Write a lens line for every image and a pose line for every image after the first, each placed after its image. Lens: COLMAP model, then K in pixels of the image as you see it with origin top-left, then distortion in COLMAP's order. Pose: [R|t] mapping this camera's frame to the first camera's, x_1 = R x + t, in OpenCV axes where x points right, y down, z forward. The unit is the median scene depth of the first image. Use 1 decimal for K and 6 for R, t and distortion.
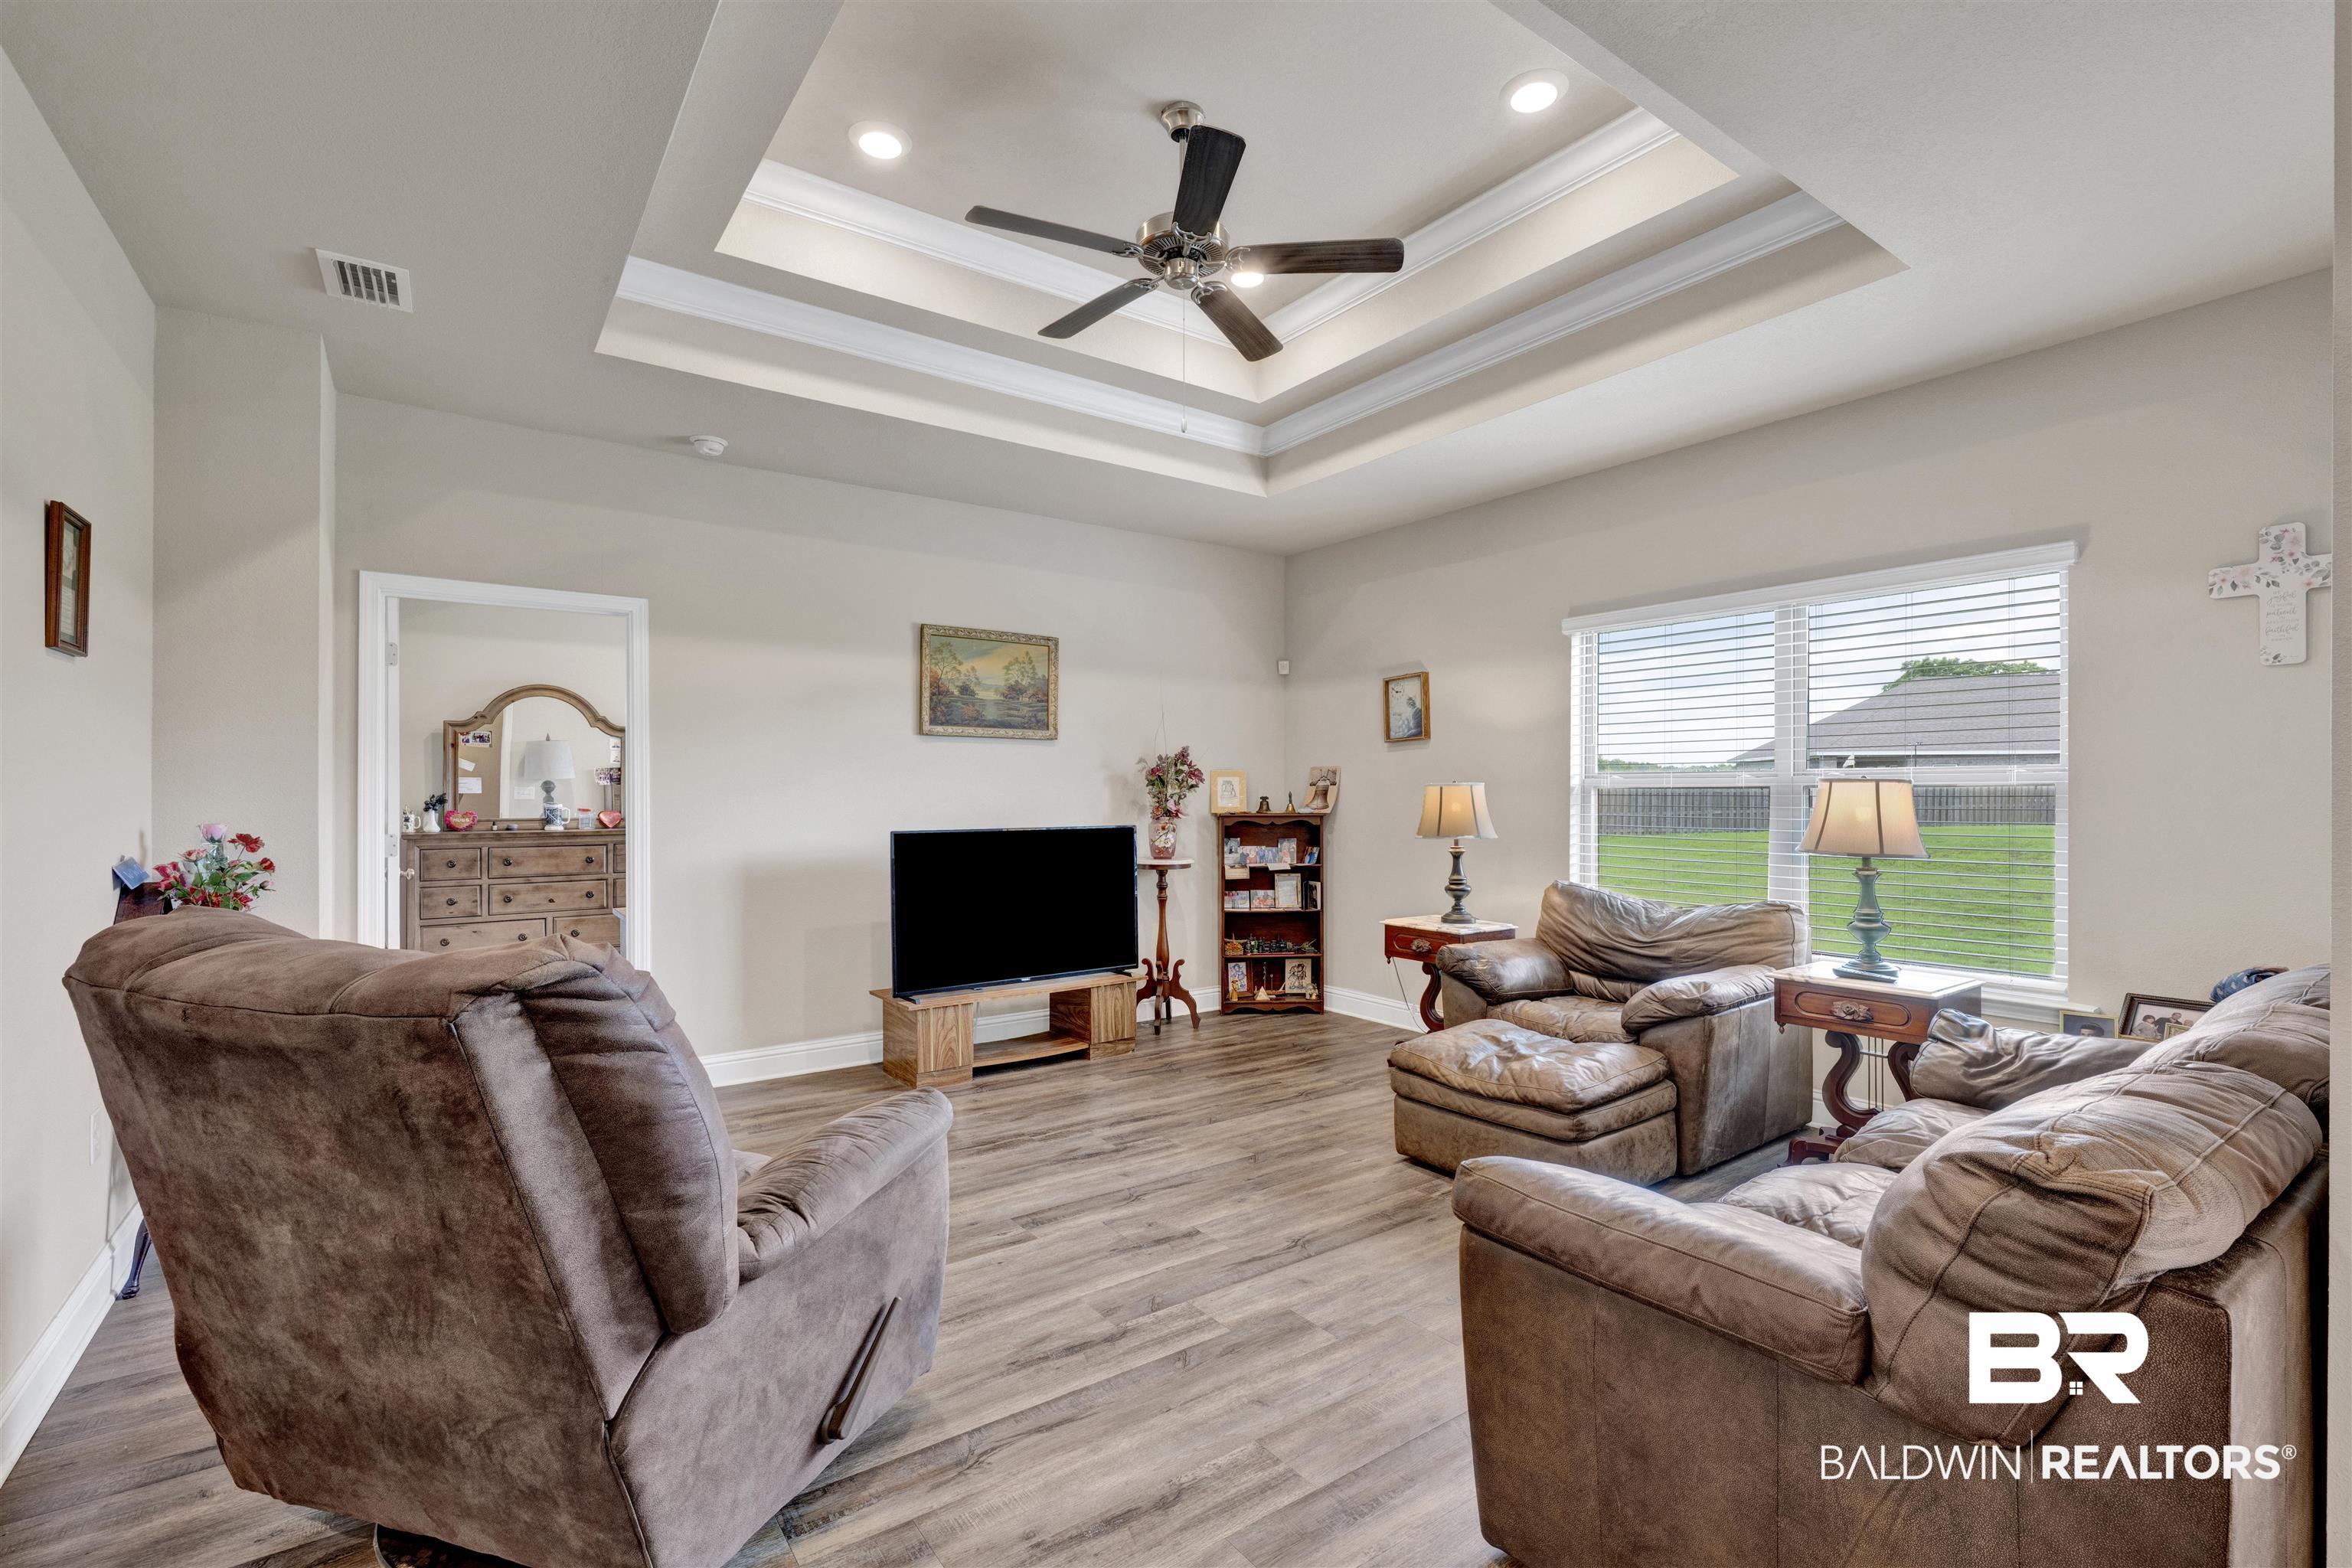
lens RADIAL K [[1018.3, 0, 1176.0], [0, 1018.3, 784.0], [0, 0, 1]] dist [0.000524, 0.000024]
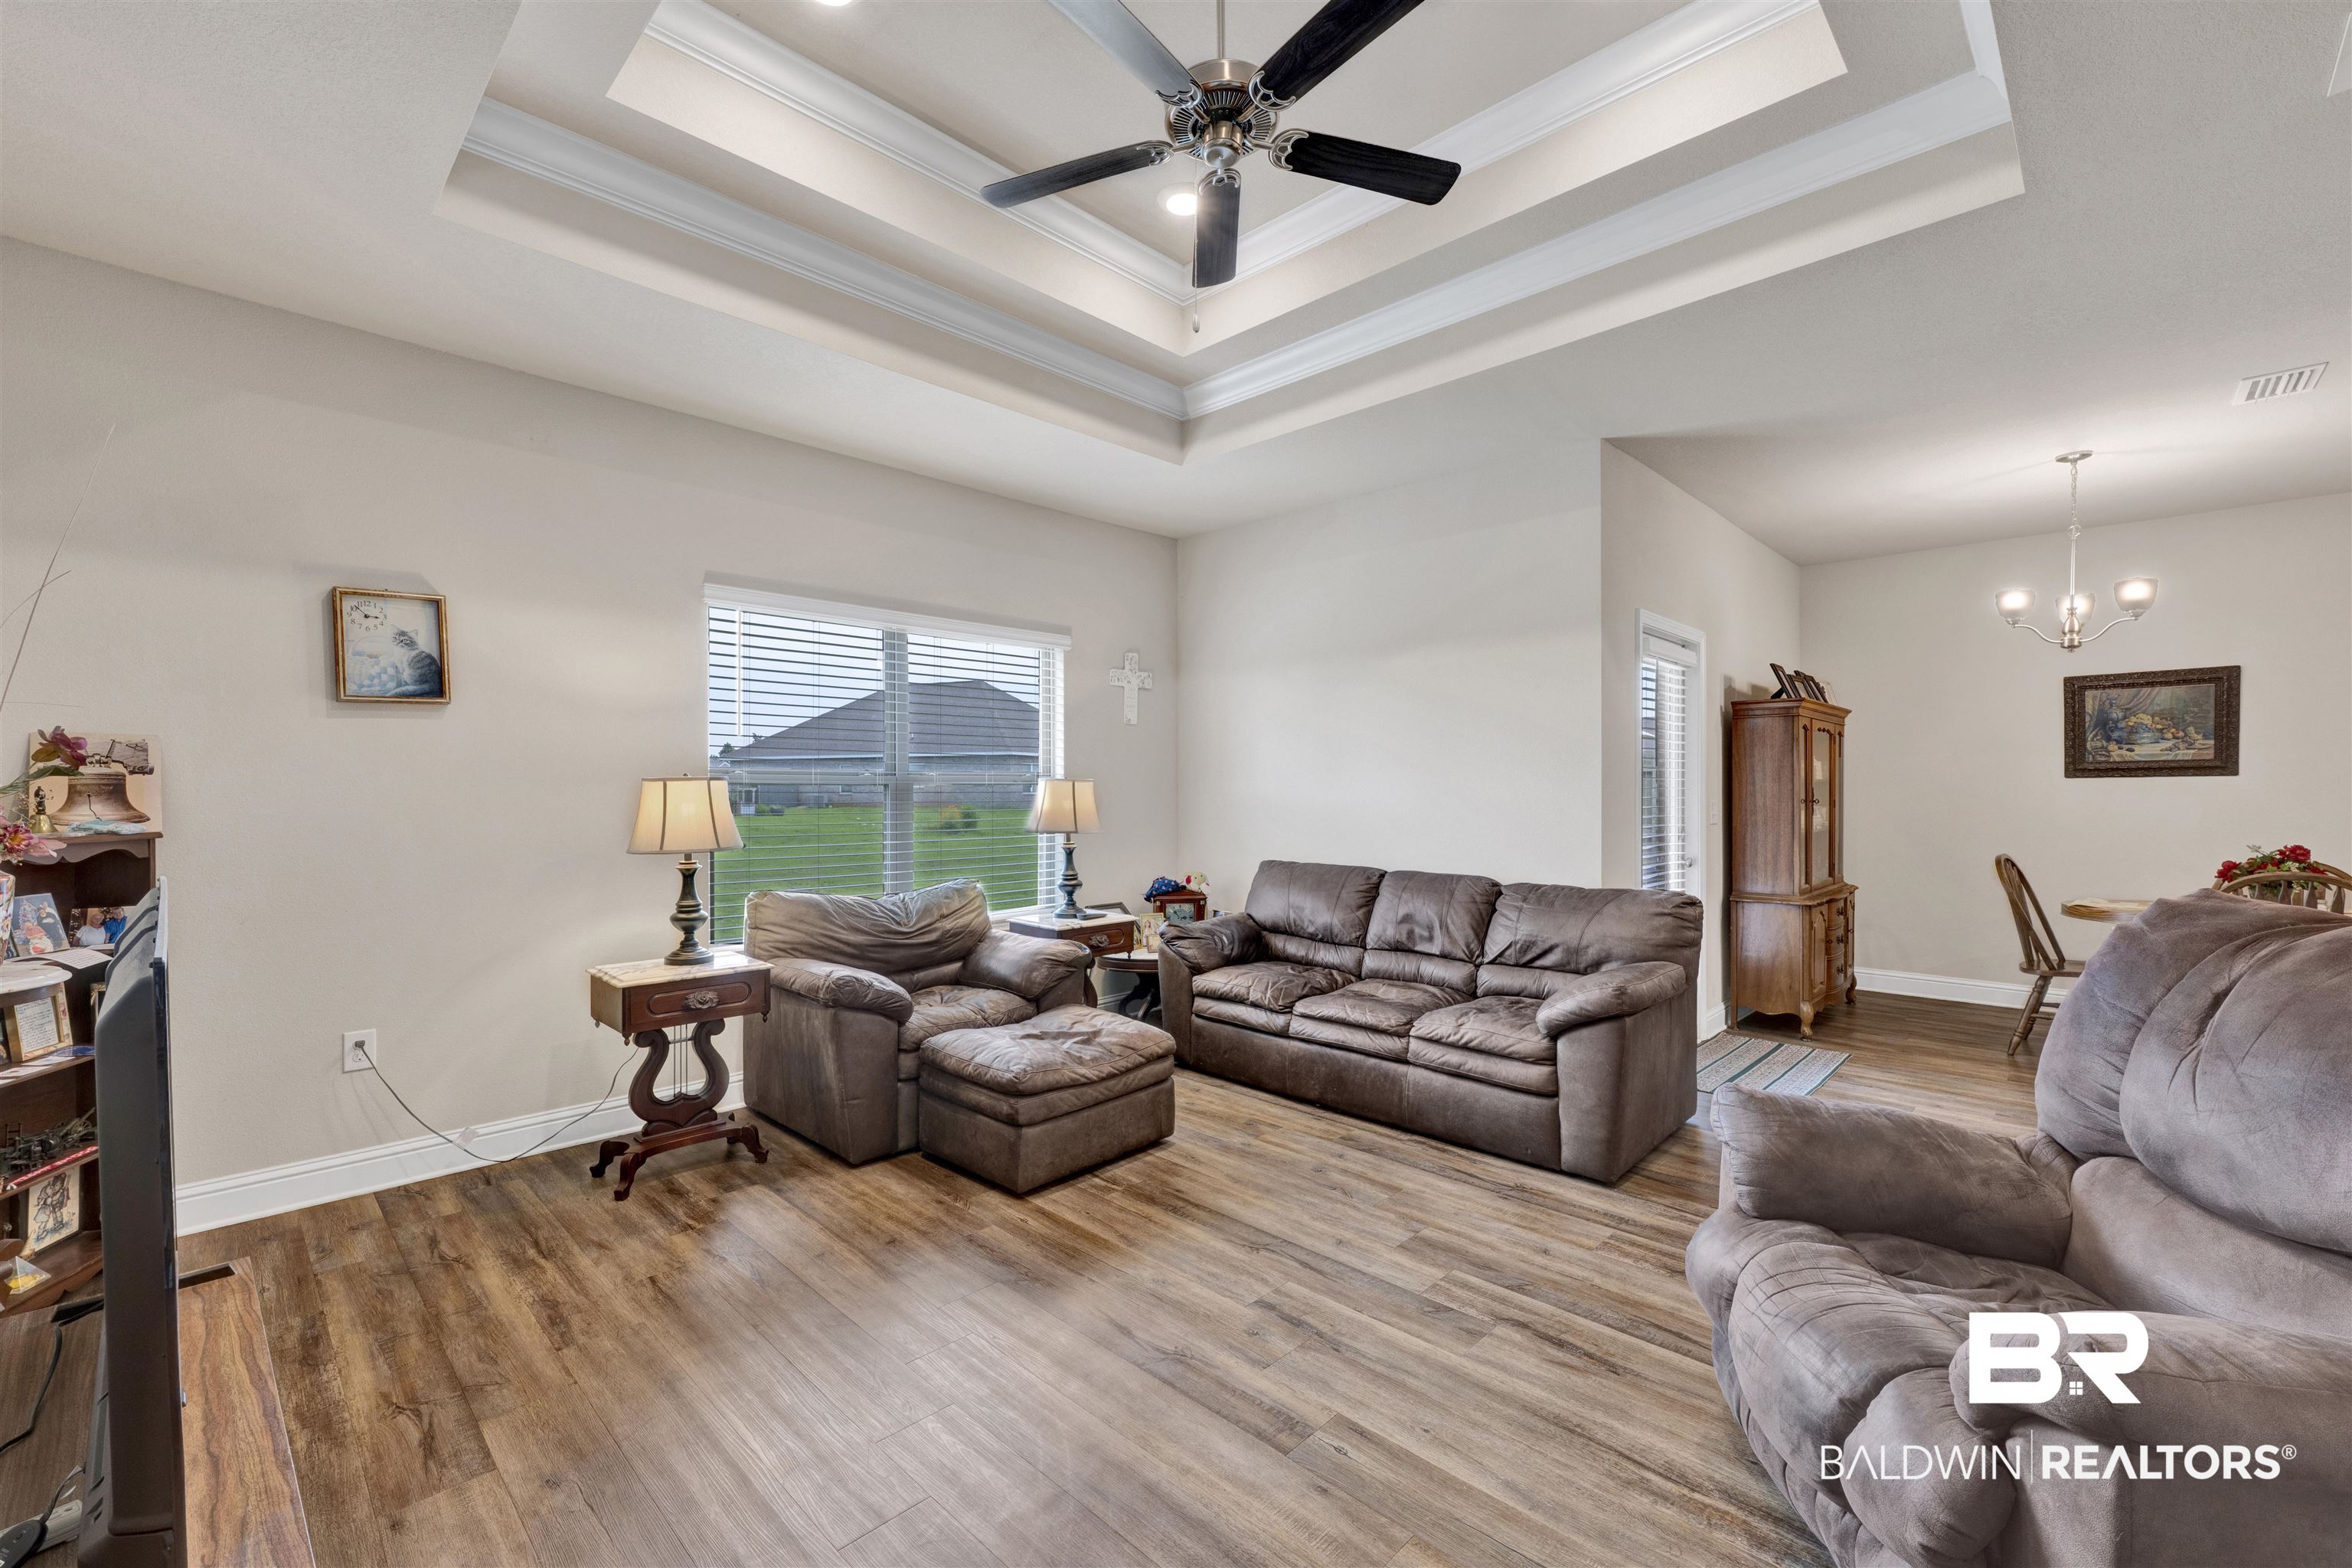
lens RADIAL K [[933.8, 0, 1238.5], [0, 933.8, 776.5], [0, 0, 1]] dist [-0.007192, -0.000039]
pose [[-0.171584, 0.017563, 0.985013, -0.488605], [-0.003846, 0.999822, -0.018497, 0.011401], [-0.985162, -0.006962, -0.171486, 0.754409]]
